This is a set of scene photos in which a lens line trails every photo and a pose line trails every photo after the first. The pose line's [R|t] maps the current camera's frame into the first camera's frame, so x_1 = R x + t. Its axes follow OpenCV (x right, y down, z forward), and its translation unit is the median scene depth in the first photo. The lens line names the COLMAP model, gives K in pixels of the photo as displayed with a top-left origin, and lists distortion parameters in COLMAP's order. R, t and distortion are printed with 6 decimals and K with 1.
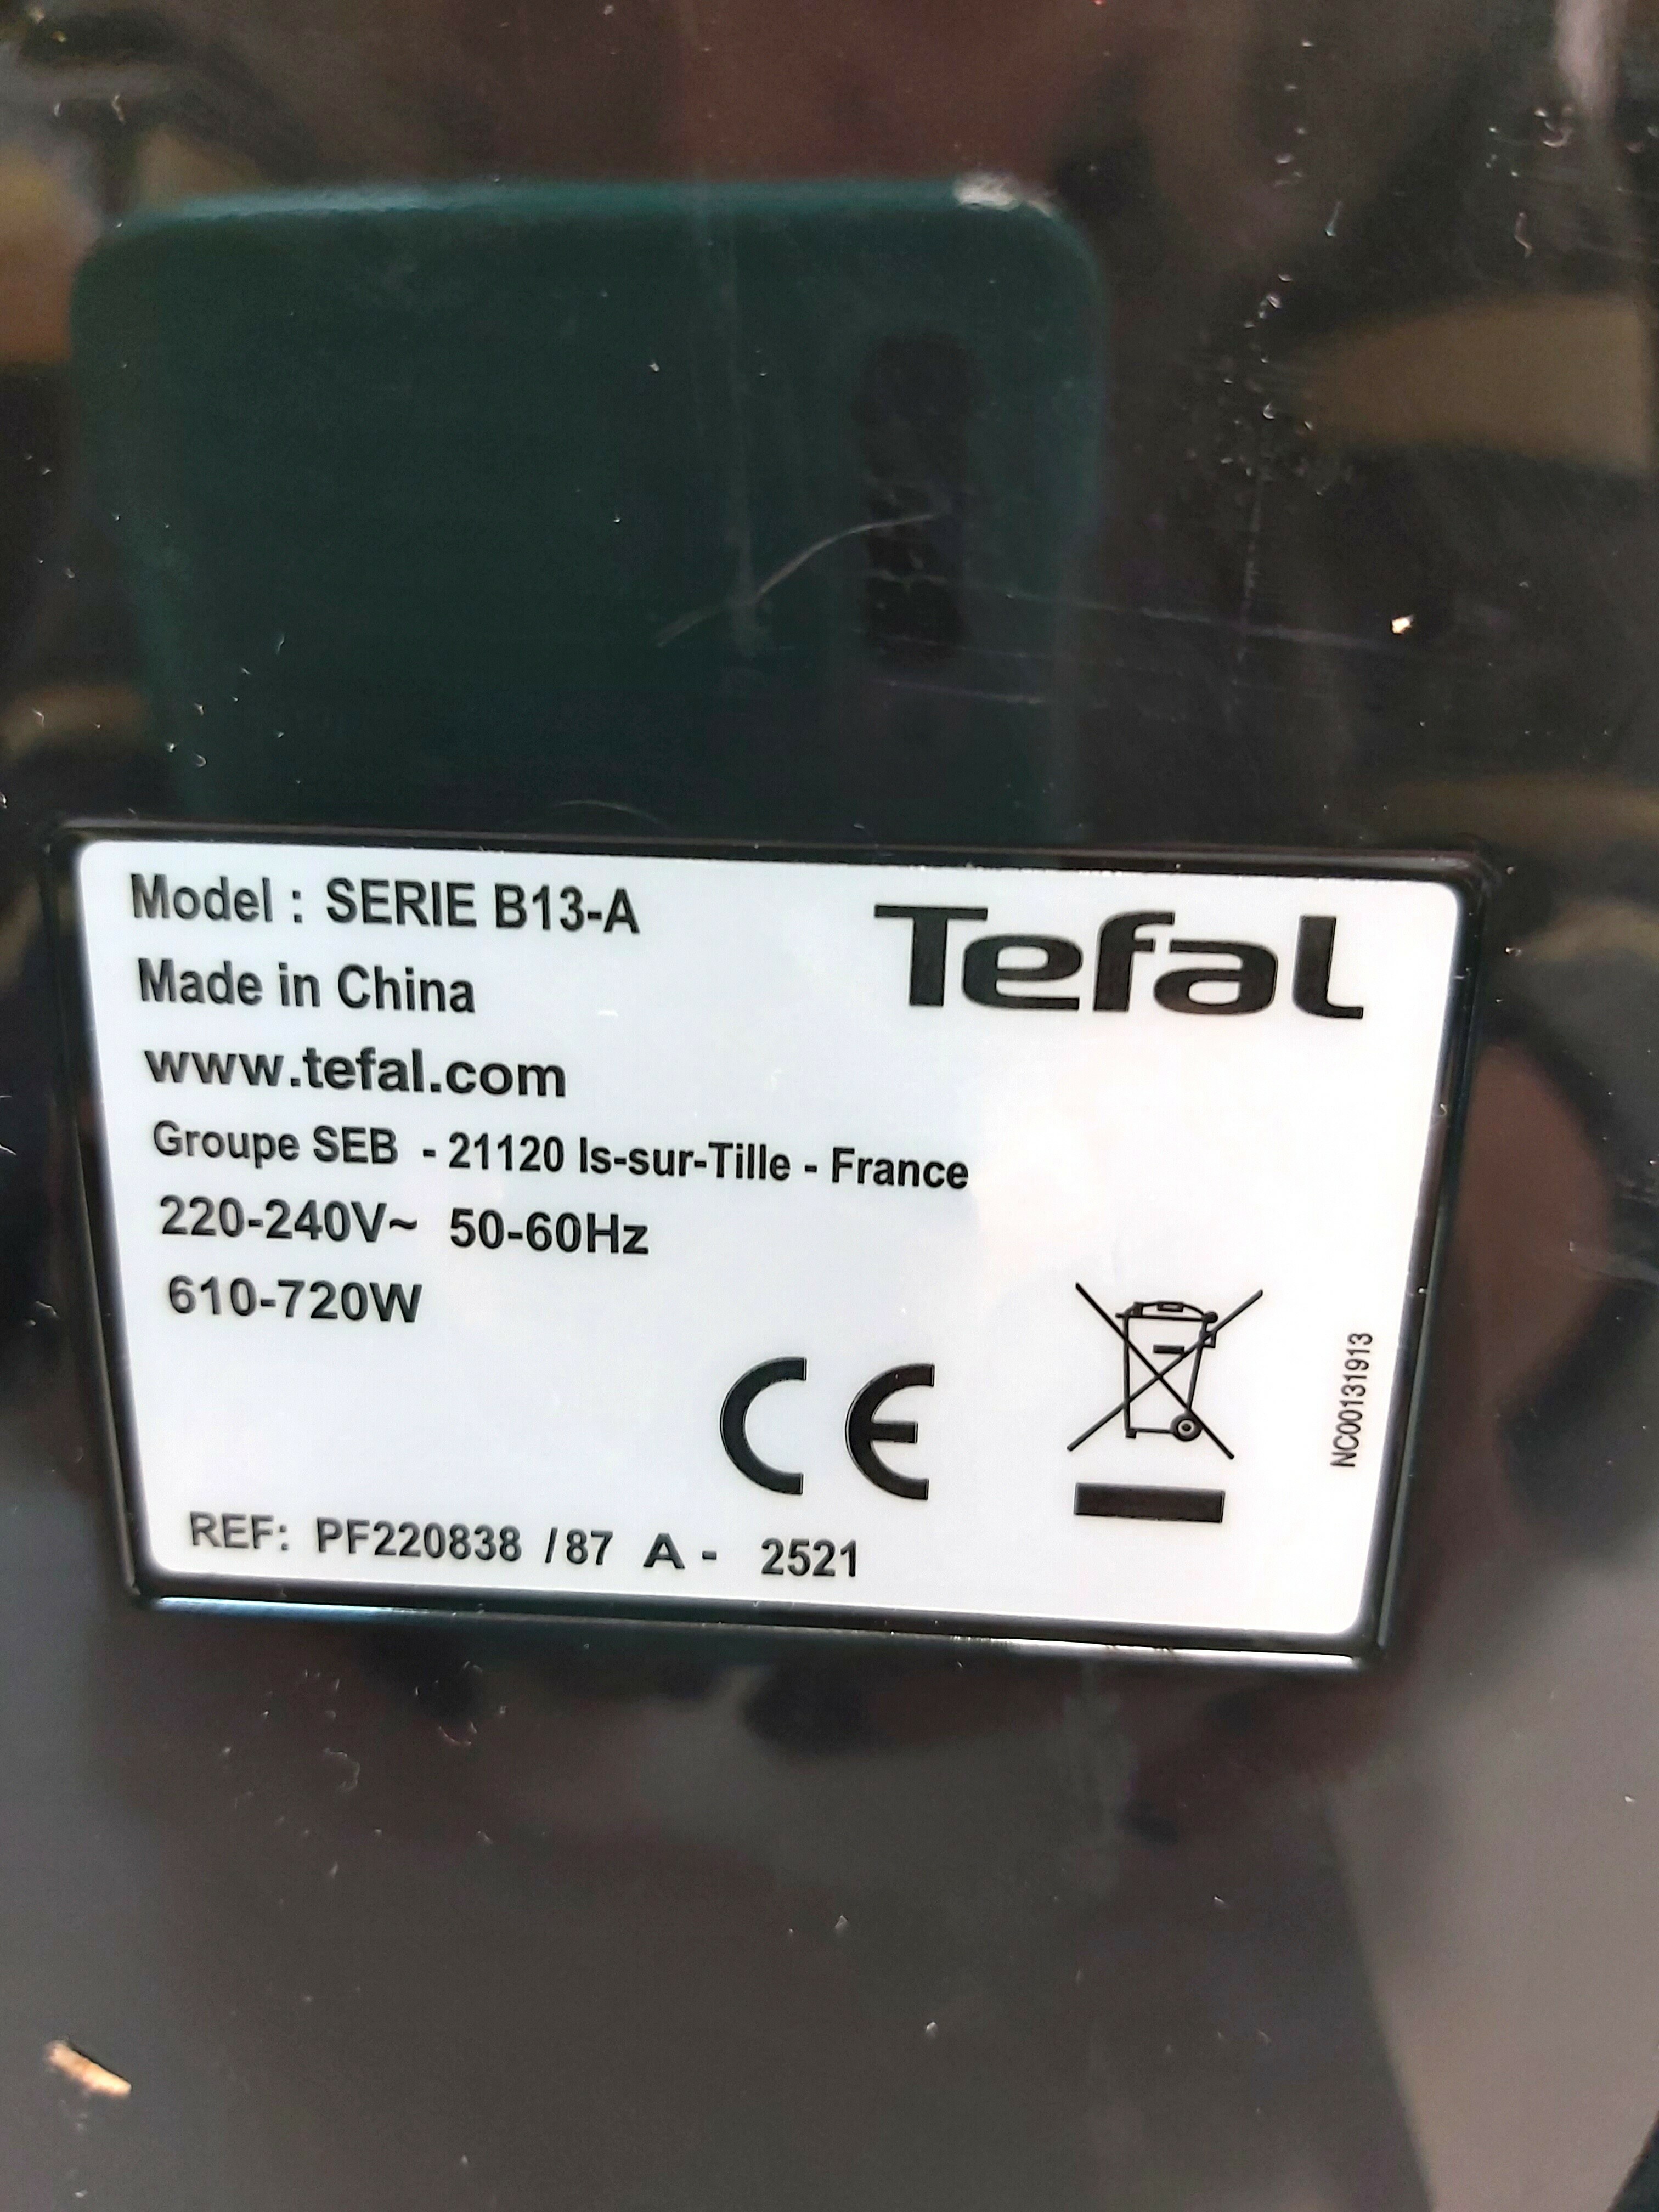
lens RADIAL K [[1695.2, 0, 824.0], [0, 1695.2, 1099.3], [0, 0, 1]] dist [-0.003185, -0.012017]
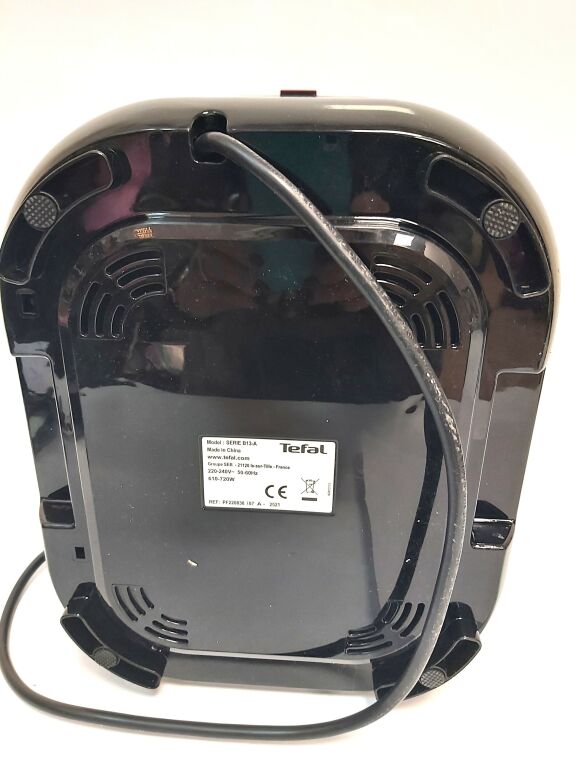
lens RADIAL K [[588.6, 0, 287.8], [0, 588.6, 384.9], [0, 0, 1]] dist [-0.003185, -0.012017]
pose [[0.999811, -0.004641, -0.018896, 0.141098], [0.006352, 0.995780, 0.091553, -0.755594], [0.018392, -0.091655, 0.995621, -2.402943]]
